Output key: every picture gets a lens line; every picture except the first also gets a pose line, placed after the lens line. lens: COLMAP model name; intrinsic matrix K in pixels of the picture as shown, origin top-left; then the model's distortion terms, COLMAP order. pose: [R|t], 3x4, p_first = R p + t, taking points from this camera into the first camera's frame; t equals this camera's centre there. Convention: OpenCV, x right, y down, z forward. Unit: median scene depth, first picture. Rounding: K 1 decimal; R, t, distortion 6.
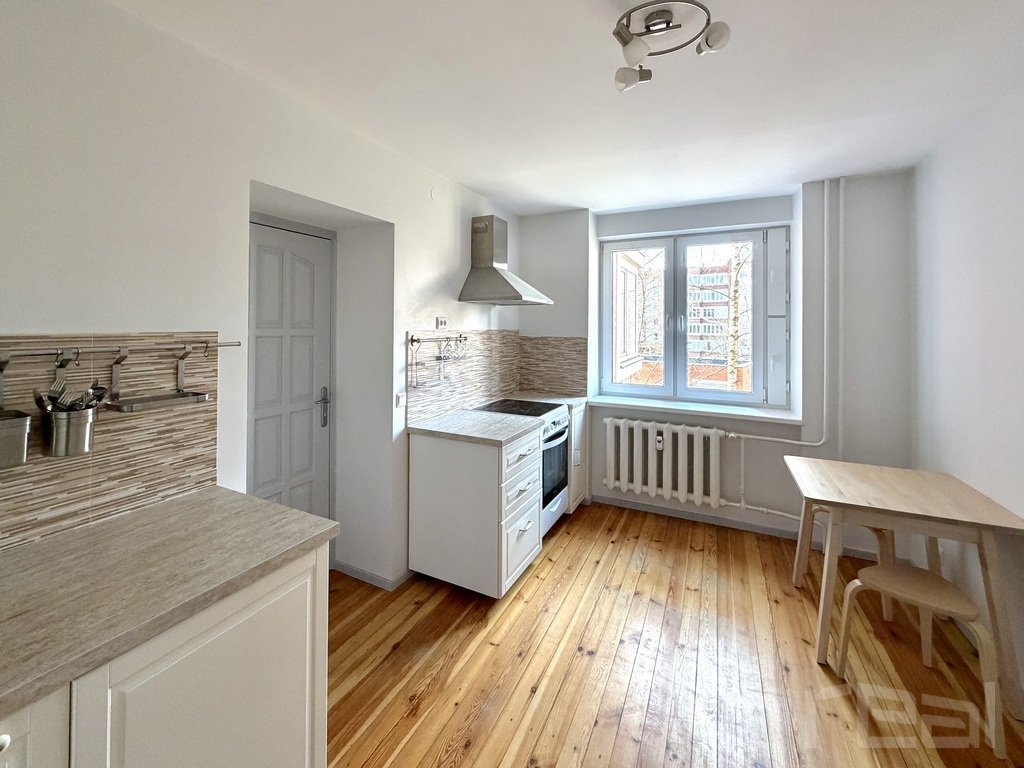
lens RADIAL K [[422.6, 0, 497.5], [0, 422.6, 320.0], [0, 0, 1]] dist [-0.003222, 0.000999]
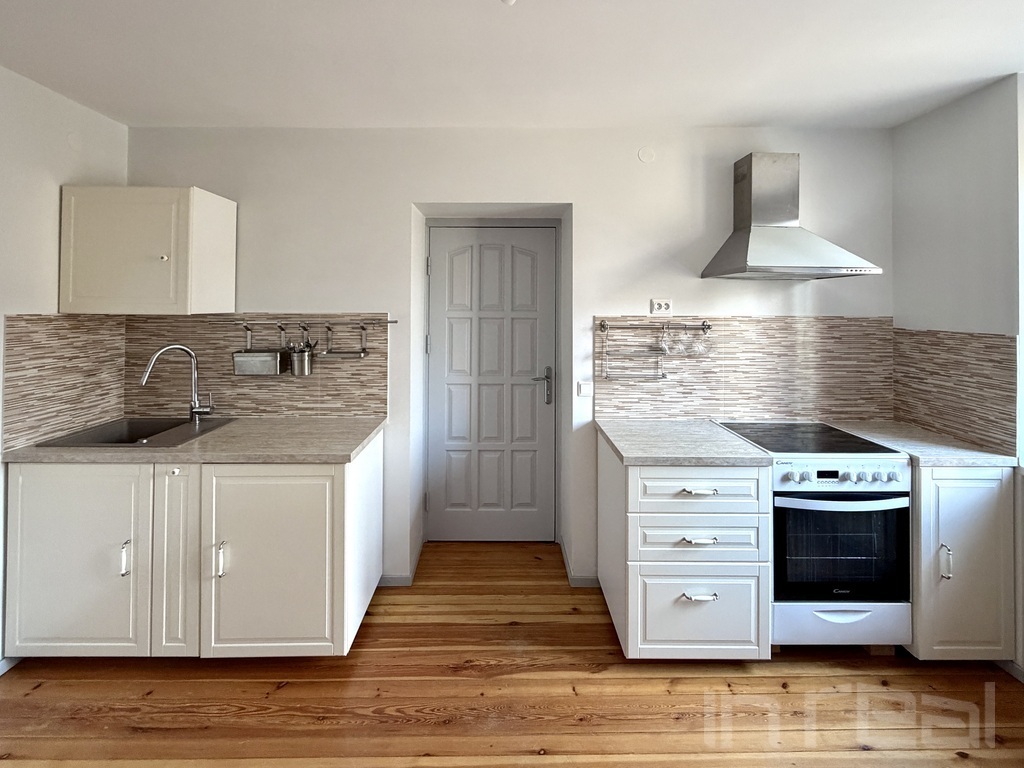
lens RADIAL K [[480.7, 0, 537.7], [0, 480.7, 298.5], [0, 0, 1]] dist [-0.008501, 0.000154]
pose [[0.500751, -0.014379, -0.865472, 0.631079], [0.008367, 0.999896, -0.011772, 0.000489], [0.865551, -0.001346, 0.500819, 0.369954]]
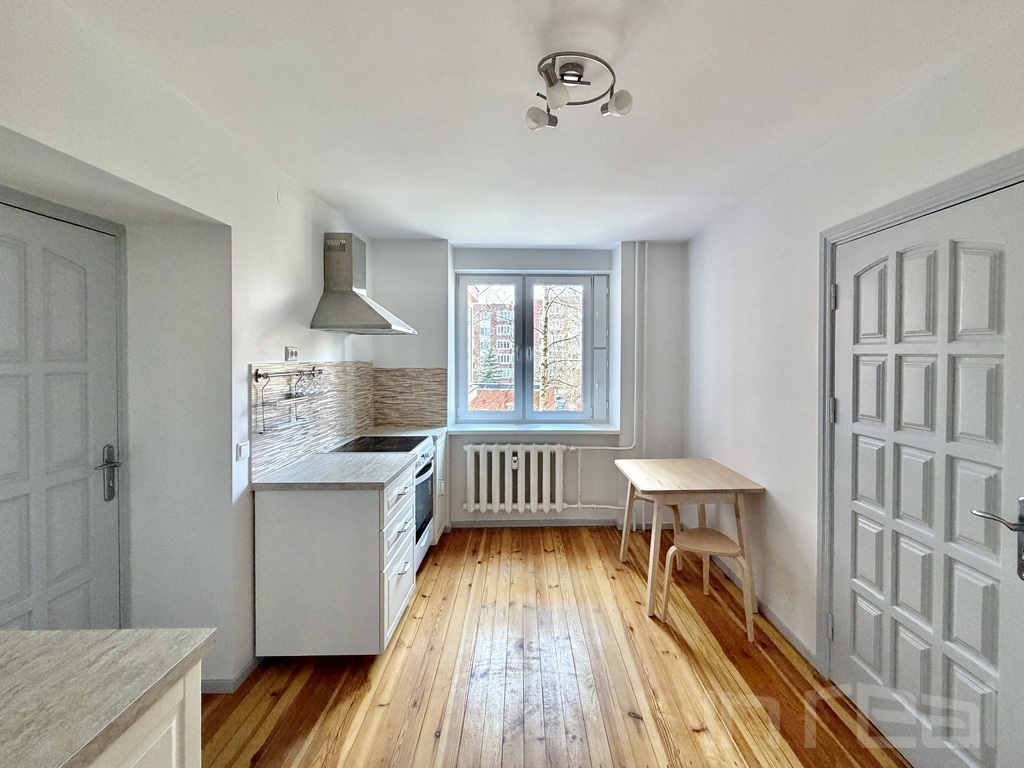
lens RADIAL K [[410.3, 0, 533.2], [0, 410.3, 360.3], [0, 0, 1]] dist [0.002378, 0.000458]
pose [[0.878664, -0.008950, 0.477357, -0.113732], [-0.002215, 0.999737, 0.022821, 0.000291], [-0.477436, -0.021109, 0.878413, 0.061902]]
